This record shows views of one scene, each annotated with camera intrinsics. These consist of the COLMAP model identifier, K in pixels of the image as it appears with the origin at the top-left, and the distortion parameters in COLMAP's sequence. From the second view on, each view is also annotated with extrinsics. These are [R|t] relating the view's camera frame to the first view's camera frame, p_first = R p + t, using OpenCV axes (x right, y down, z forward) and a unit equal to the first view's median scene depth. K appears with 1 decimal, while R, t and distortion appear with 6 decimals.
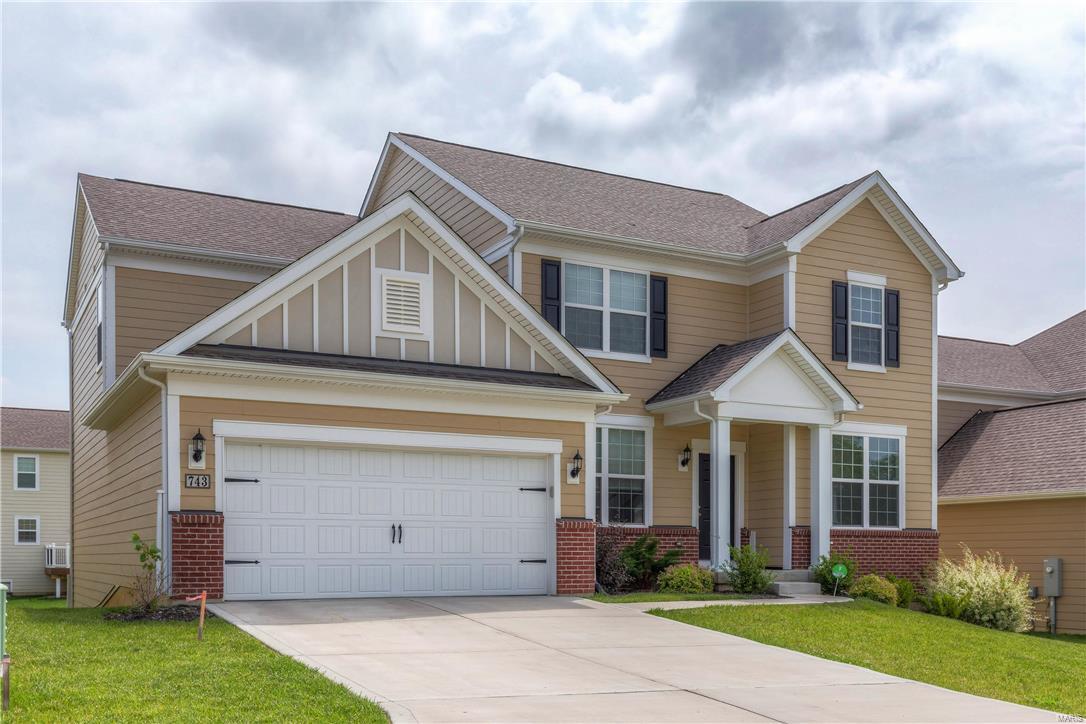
lens RADIAL K [[1085.2, 0, 543.0], [0, 1085.2, 362.0], [0, 0, 1]] dist [0.006436, 0.004444]
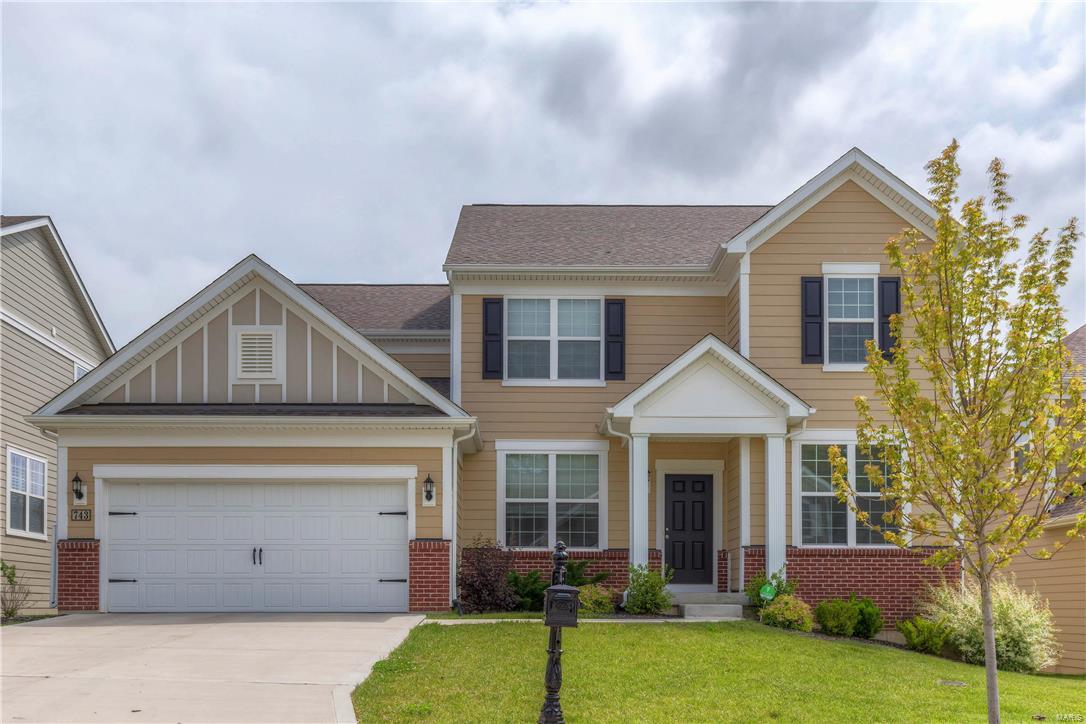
lens RADIAL K [[989.5, 0, 544.3], [0, 989.5, 416.8], [0, 0, 1]] dist [0.002578, 0.006088]
pose [[0.884387, -0.087549, -0.458470, 0.472434], [0.081544, 0.996126, -0.032921, 0.055028], [0.459576, -0.008270, 0.888100, 0.169565]]
